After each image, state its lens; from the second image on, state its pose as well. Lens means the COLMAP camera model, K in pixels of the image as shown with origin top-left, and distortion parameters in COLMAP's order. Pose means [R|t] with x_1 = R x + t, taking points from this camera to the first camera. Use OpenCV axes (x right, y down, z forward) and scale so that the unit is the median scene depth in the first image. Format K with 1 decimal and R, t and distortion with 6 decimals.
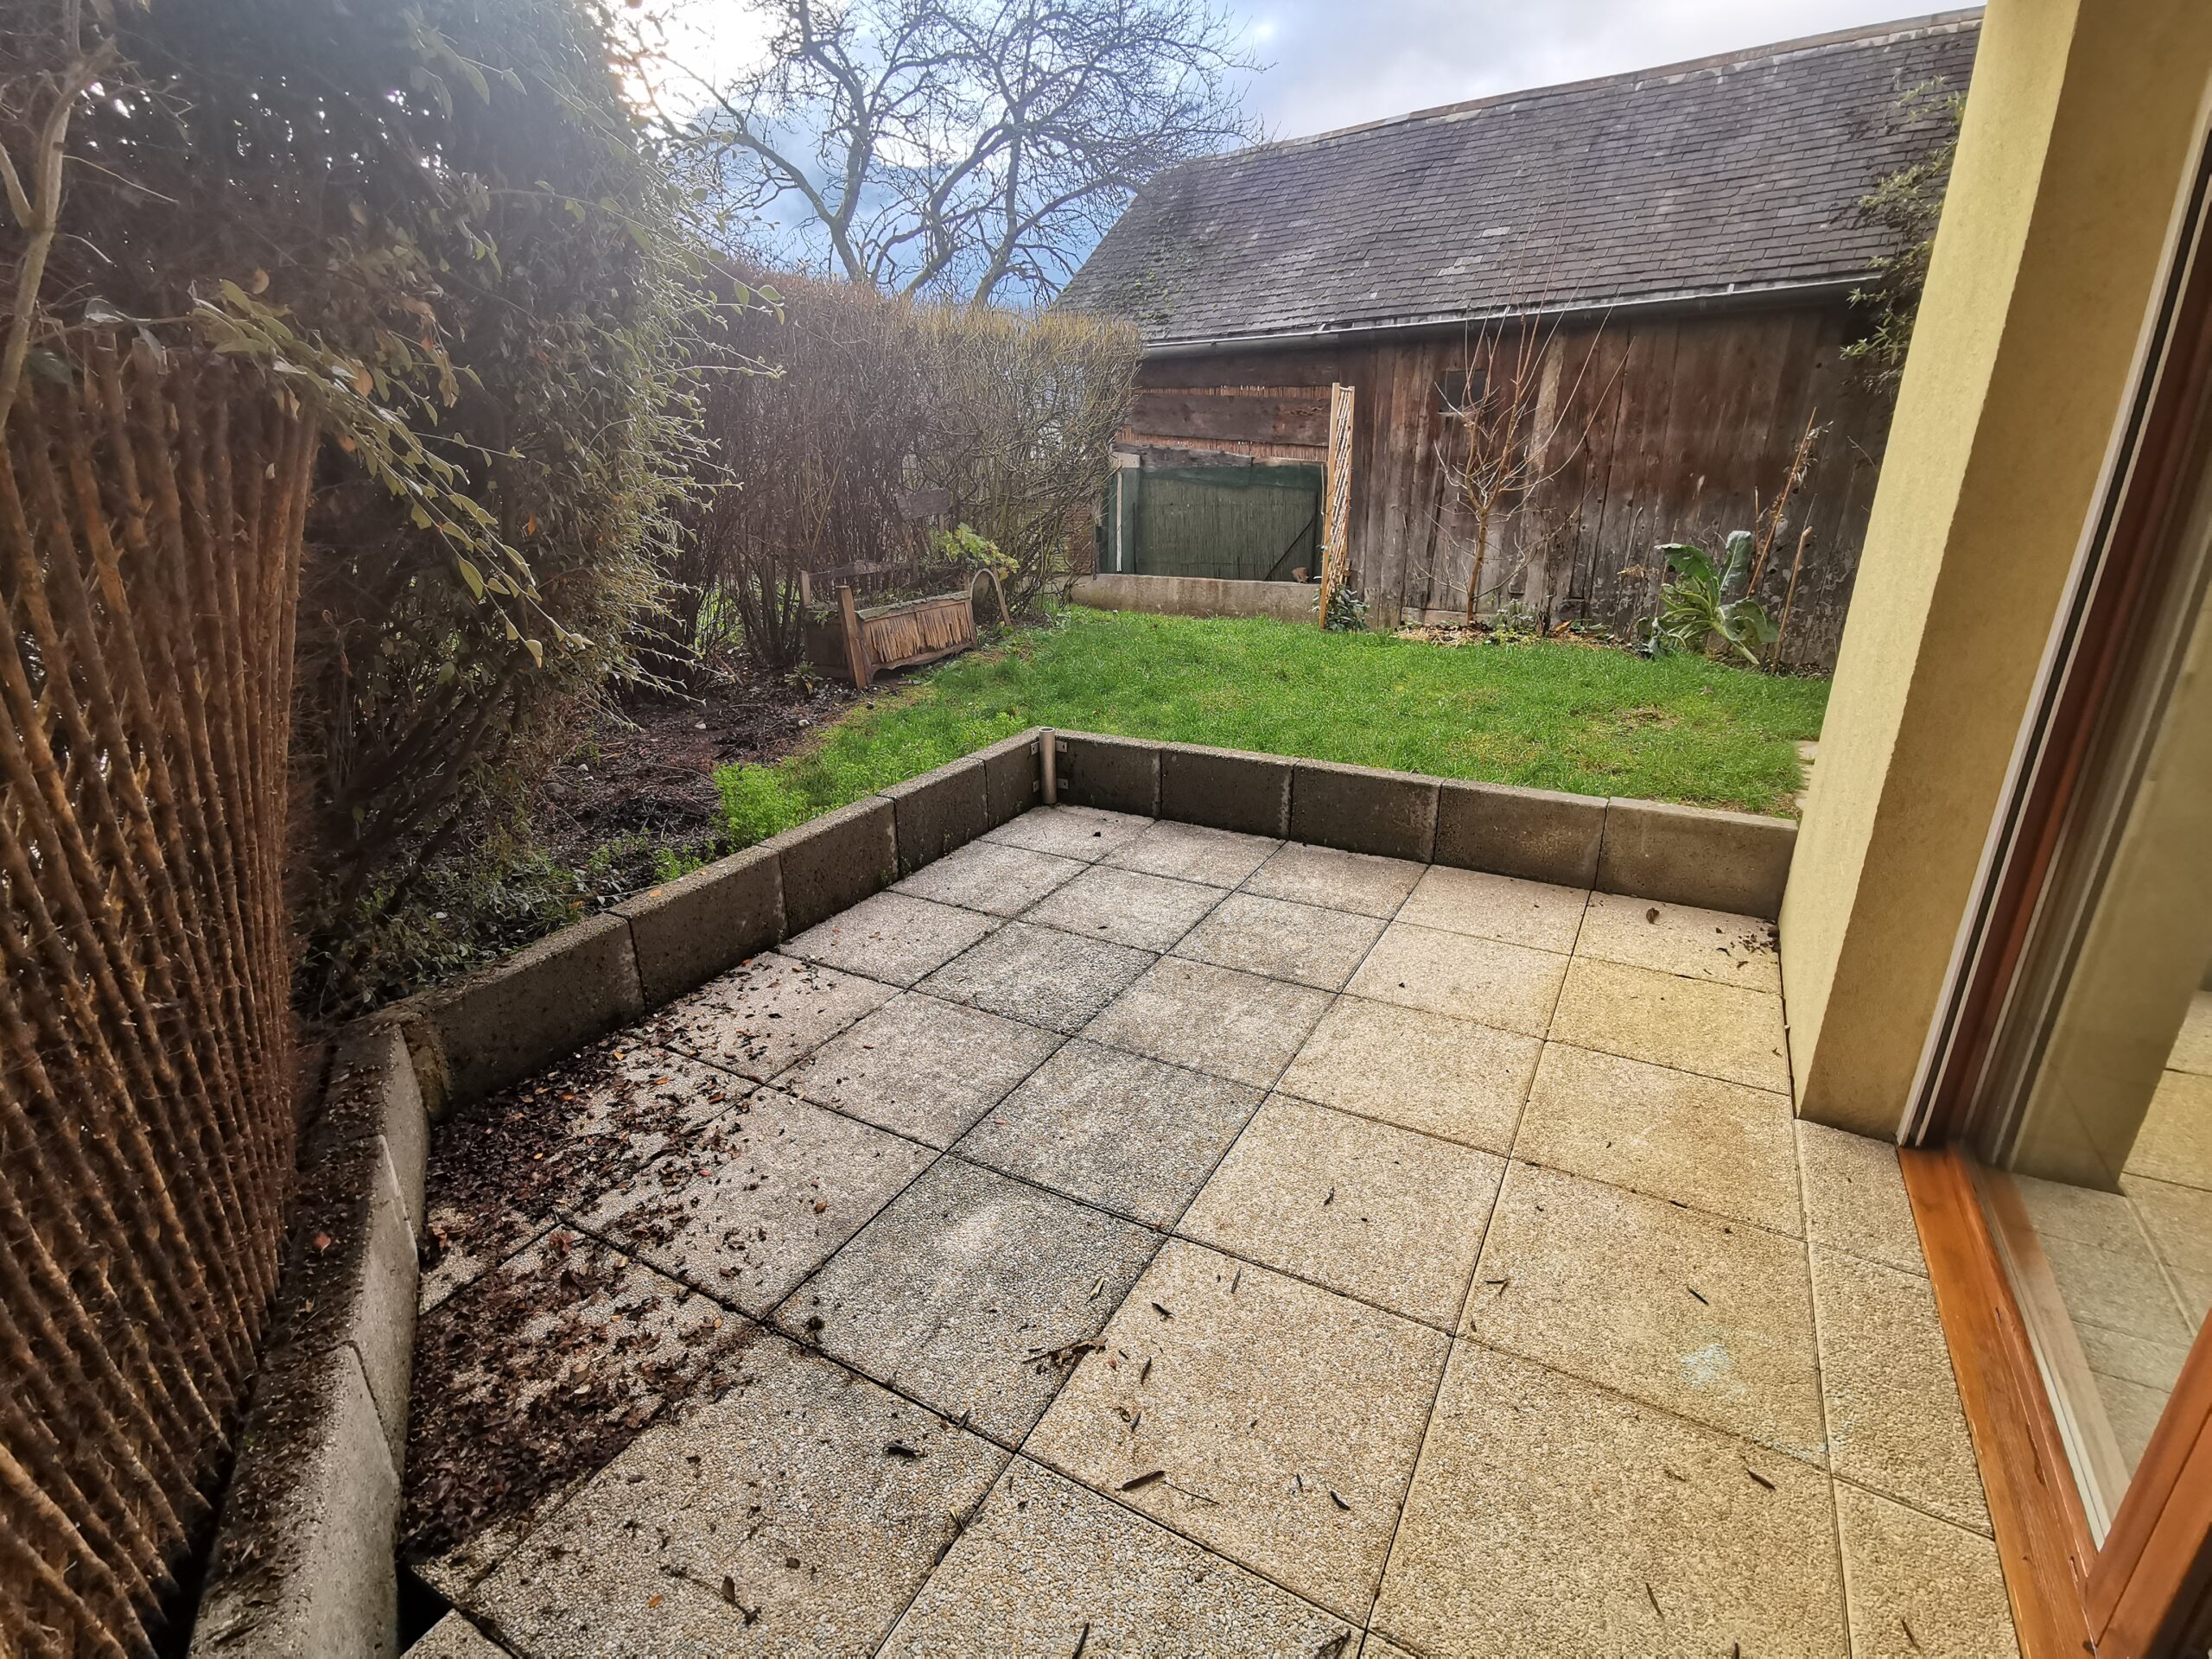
lens RADIAL K [[1054.6, 0, 1106.0], [0, 1054.6, 829.5], [0, 0, 1]] dist [-0.008789, 0.012107]
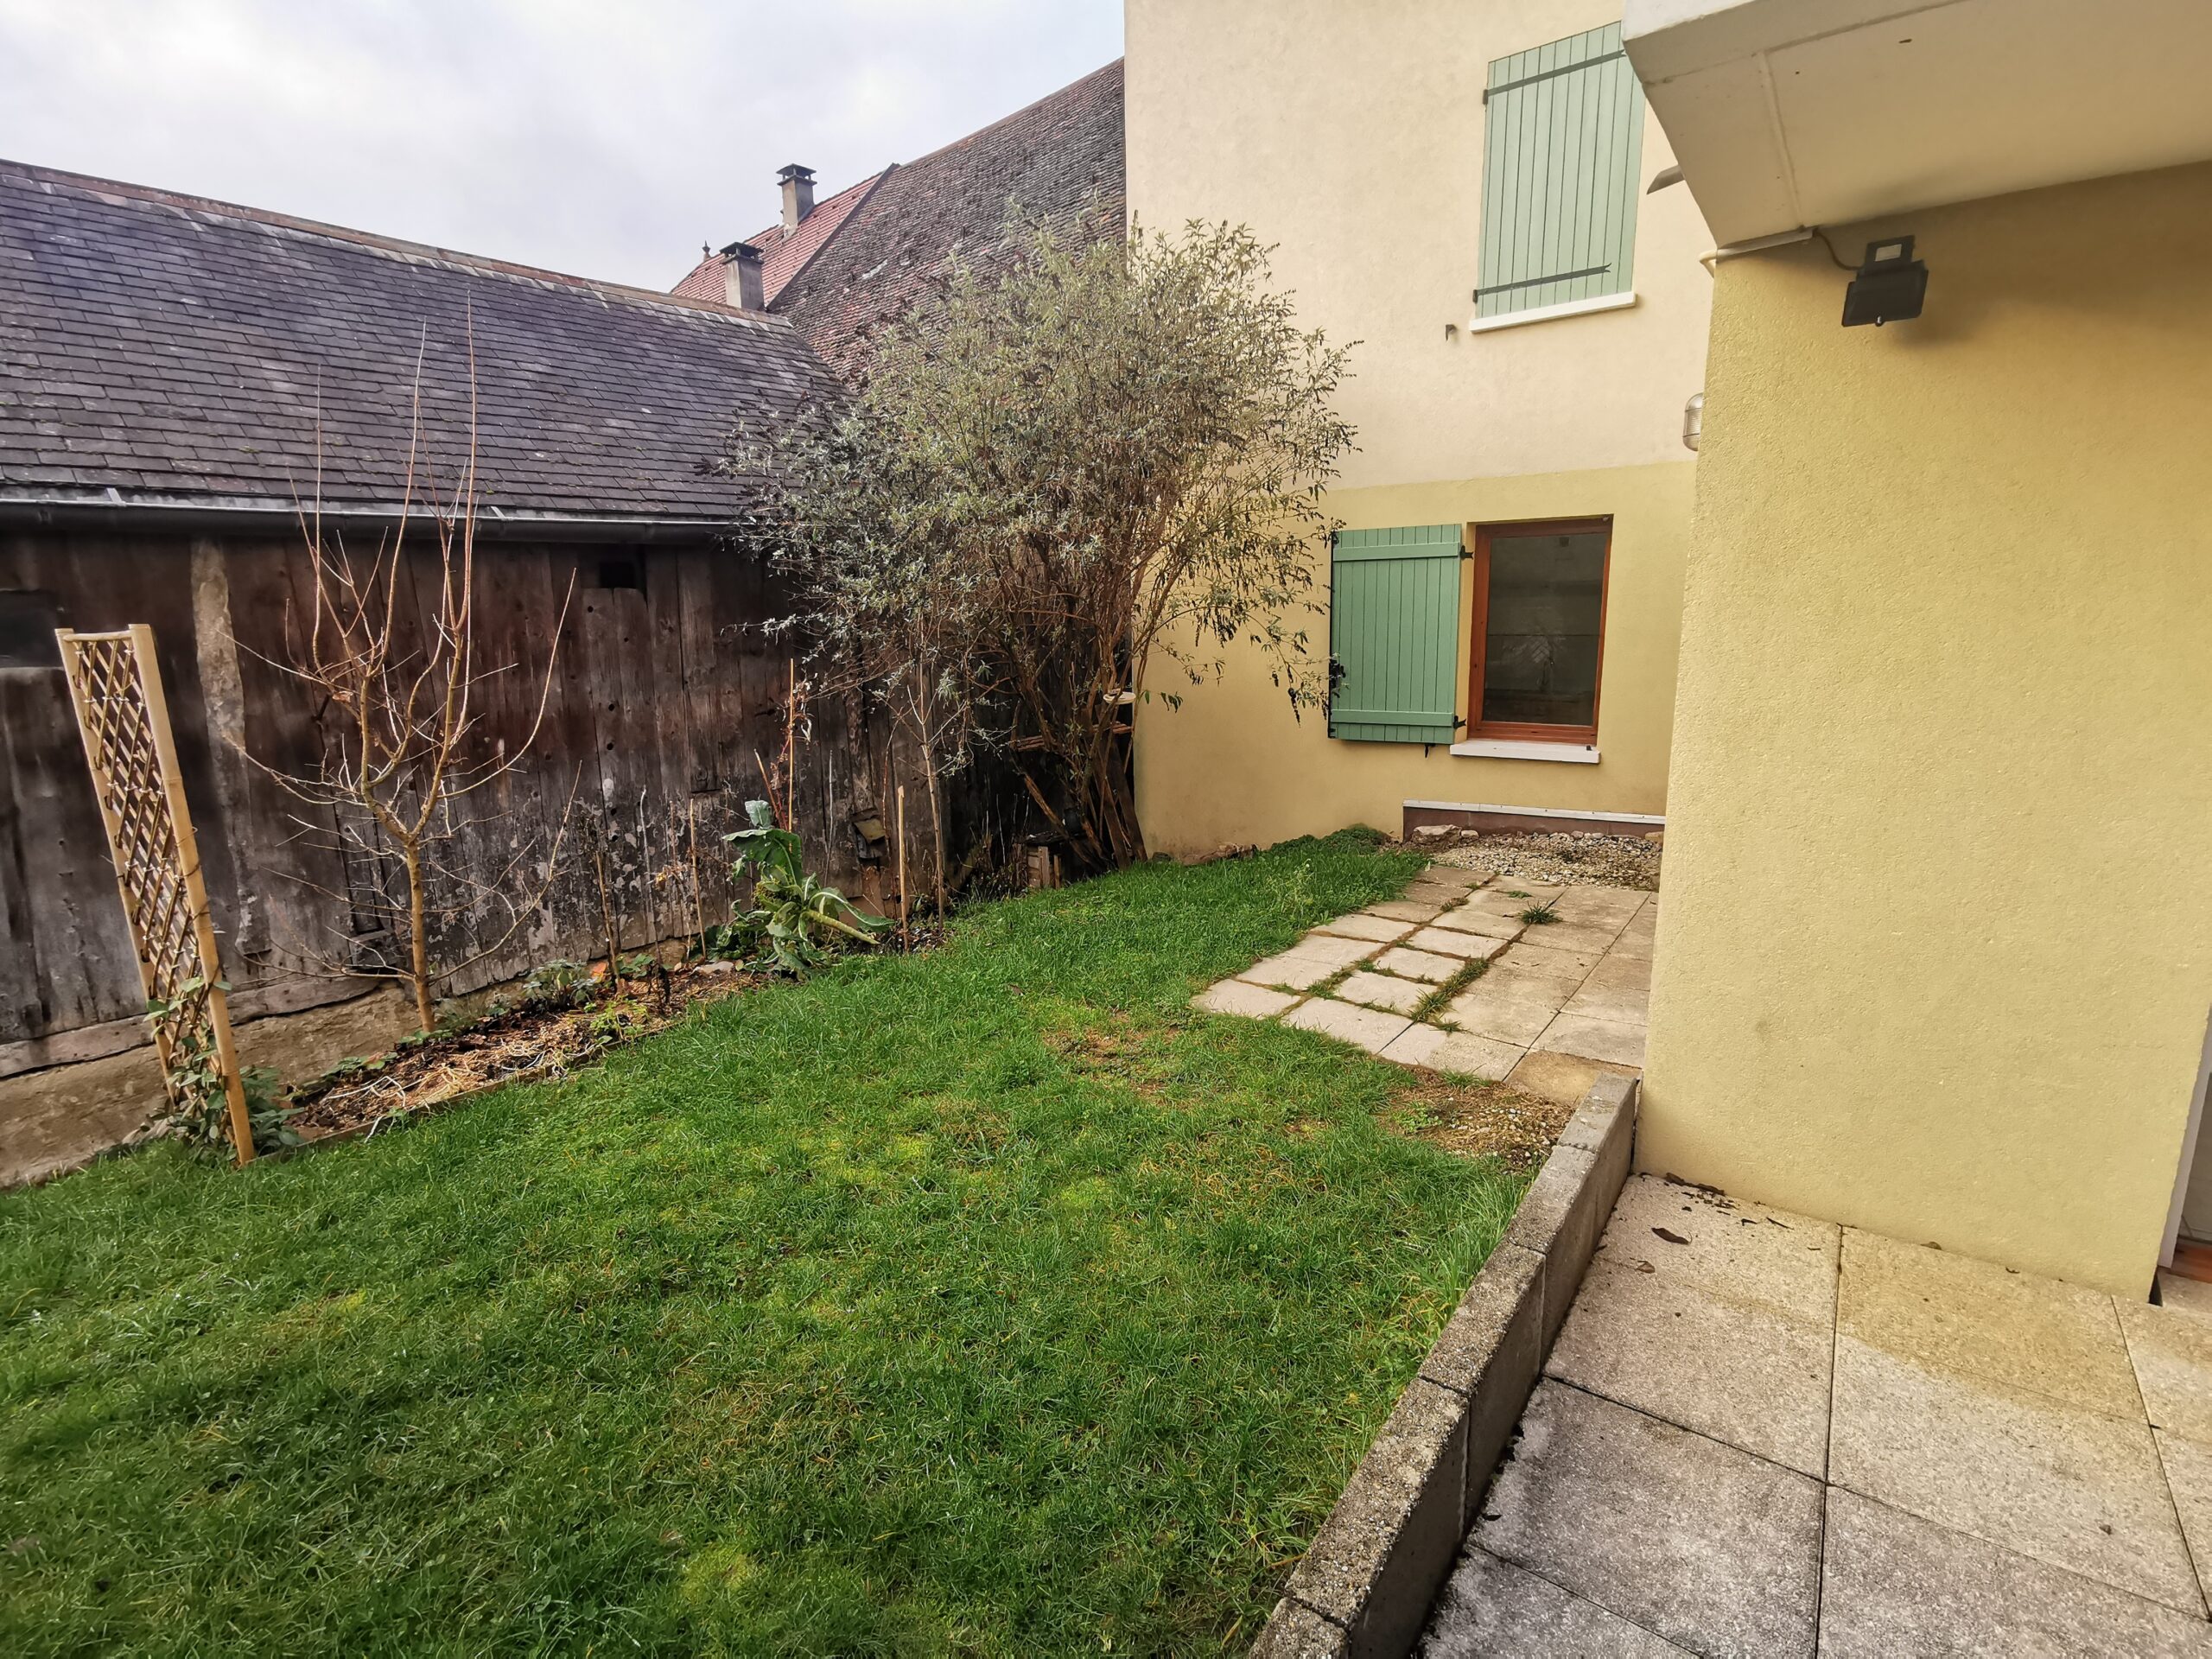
lens RADIAL K [[1054.6, 0, 1106.0], [0, 1054.6, 829.5], [0, 0, 1]] dist [-0.008789, 0.012107]
pose [[0.122429, -0.182954, 0.975469, -0.192949], [0.368275, 0.921067, 0.126529, -0.303707], [-0.921621, 0.343750, 0.180143, 0.691625]]
